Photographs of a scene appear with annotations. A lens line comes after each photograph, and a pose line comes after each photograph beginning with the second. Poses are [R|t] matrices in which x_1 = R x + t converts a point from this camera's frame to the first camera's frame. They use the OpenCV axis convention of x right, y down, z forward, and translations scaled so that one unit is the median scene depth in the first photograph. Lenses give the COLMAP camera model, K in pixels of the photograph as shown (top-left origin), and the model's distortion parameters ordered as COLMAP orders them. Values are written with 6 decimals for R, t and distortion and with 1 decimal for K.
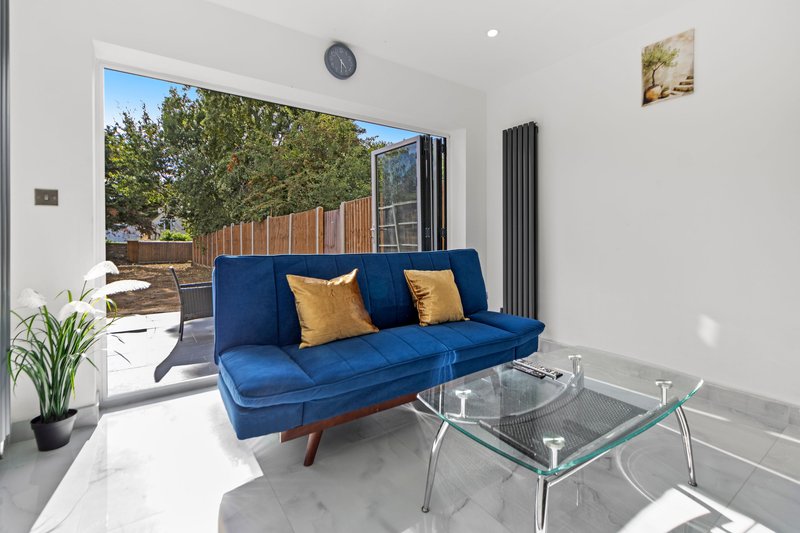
lens RADIAL K [[370.7, 0, 404.8], [0, 370.7, 242.9], [0, 0, 1]] dist [-0.001614, 0.000207]
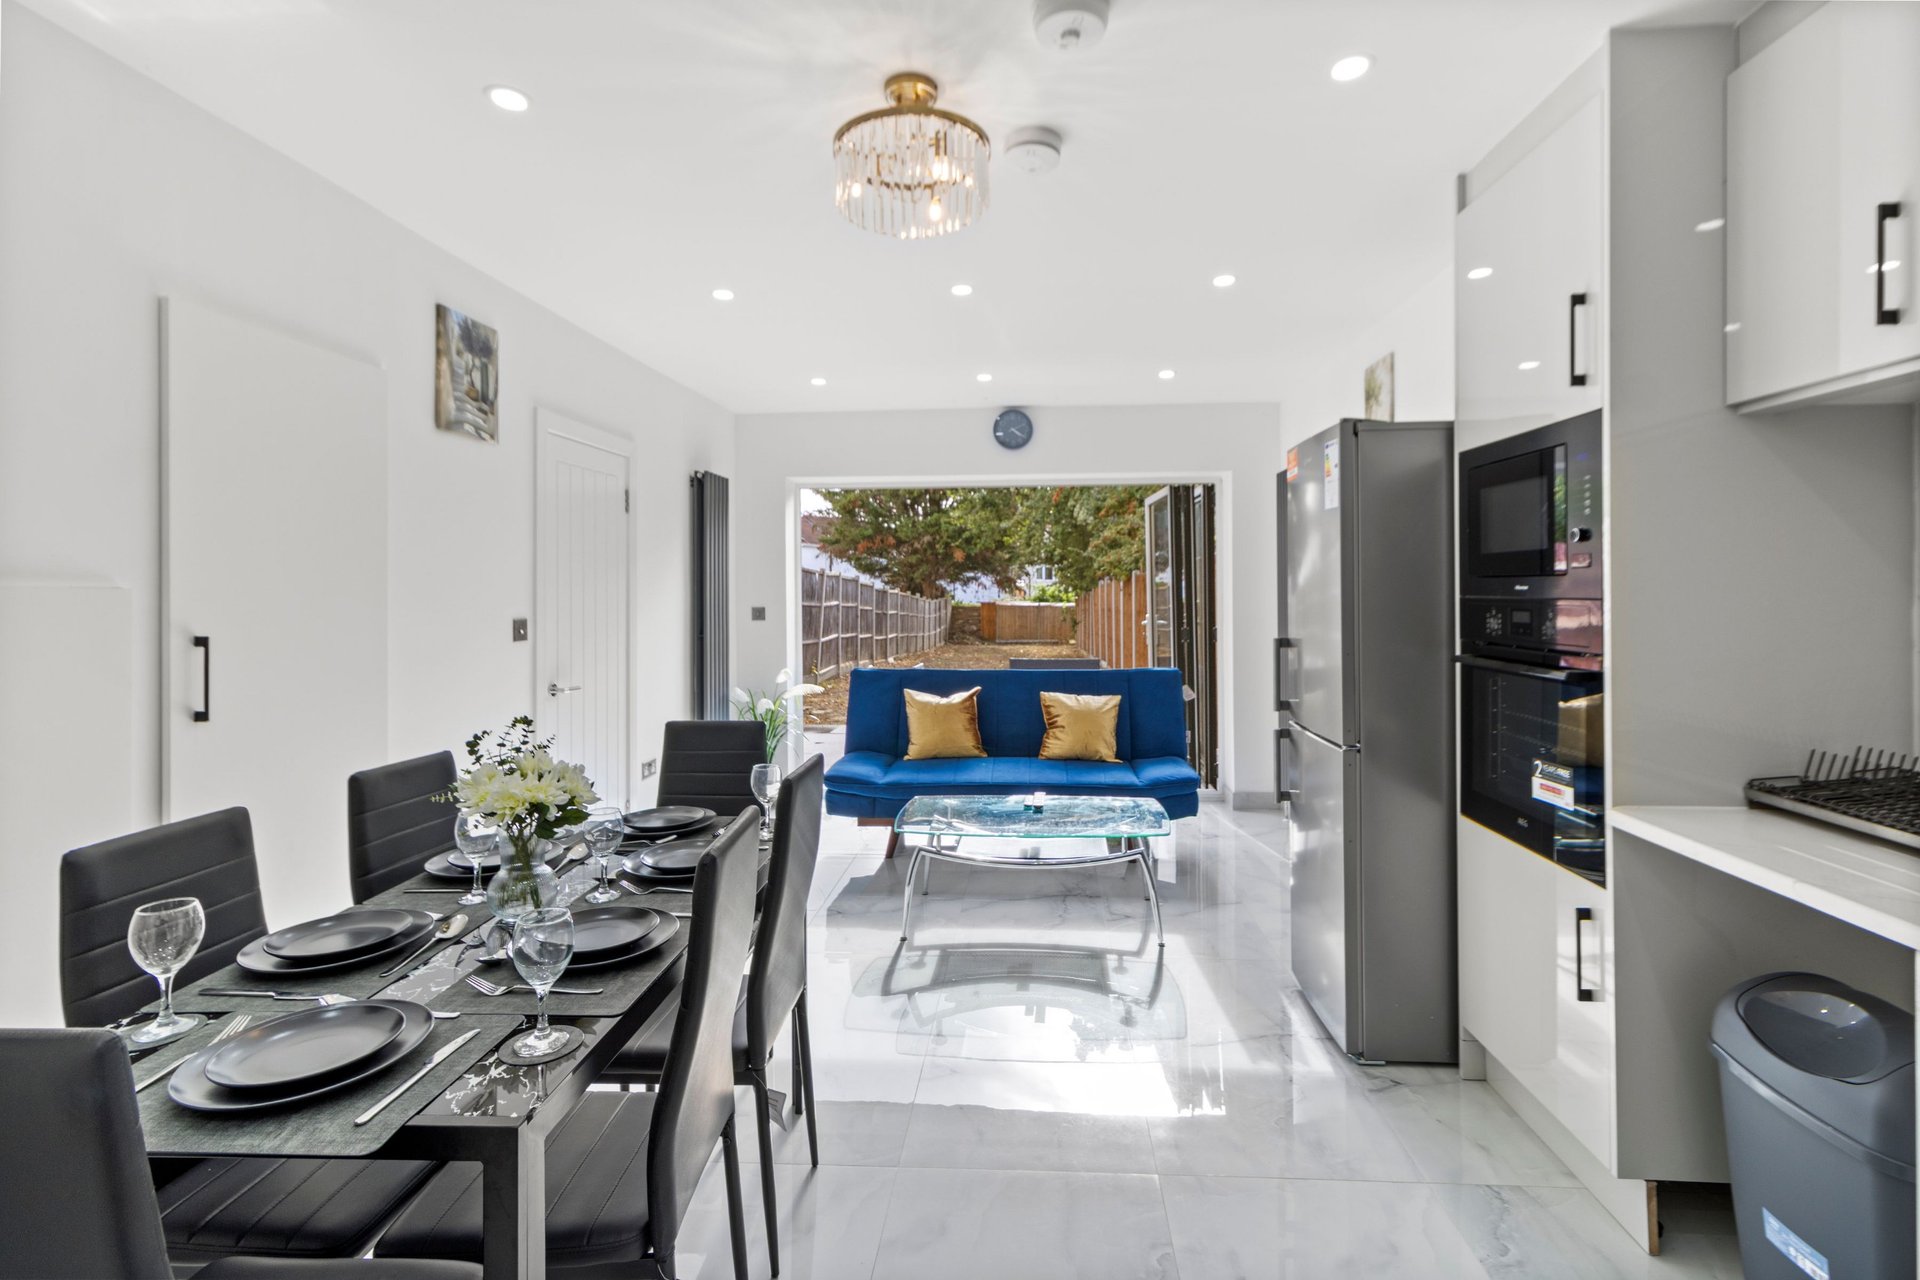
lens RADIAL K [[889.8, 0, 976.2], [0, 889.8, 594.2], [0, 0, 1]] dist [-0.001614, 0.000207]
pose [[0.770557, -0.001632, -0.637369, 1.016254], [0.000411, 0.999998, -0.002063, -0.125321], [0.637371, 0.001328, 0.770556, -0.562899]]
